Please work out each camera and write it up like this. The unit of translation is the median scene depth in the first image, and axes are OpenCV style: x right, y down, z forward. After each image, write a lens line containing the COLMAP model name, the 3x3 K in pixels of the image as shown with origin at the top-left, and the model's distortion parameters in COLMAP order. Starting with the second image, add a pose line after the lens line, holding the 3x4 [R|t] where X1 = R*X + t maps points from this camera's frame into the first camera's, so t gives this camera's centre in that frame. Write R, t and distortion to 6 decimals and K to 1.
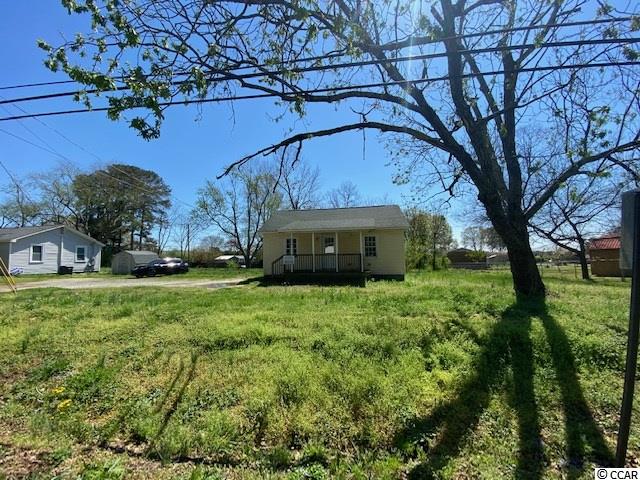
lens RADIAL K [[262.8, 0, 313.9], [0, 262.8, 240.3], [0, 0, 1]] dist [0.028631, -0.021053]
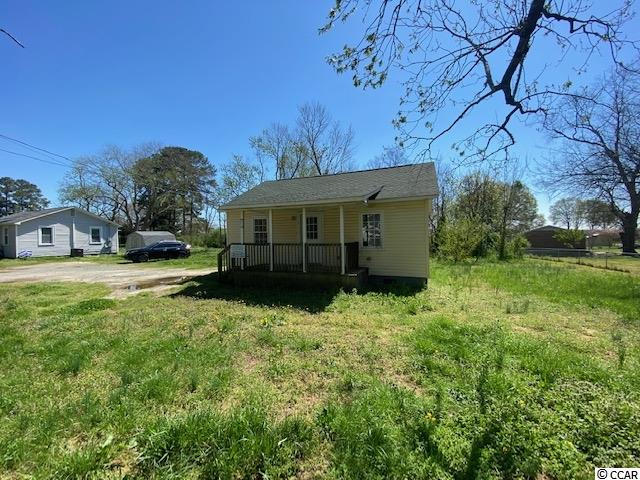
lens RADIAL K [[260.1, 0, 318.9], [0, 260.1, 240.2], [0, 0, 1]] dist [0.047740, -0.034404]
pose [[0.978040, 0.005890, -0.208335, 0.115920], [0.011632, 0.996500, 0.082780, -0.002006], [0.208093, -0.083385, 0.974548, 0.193779]]
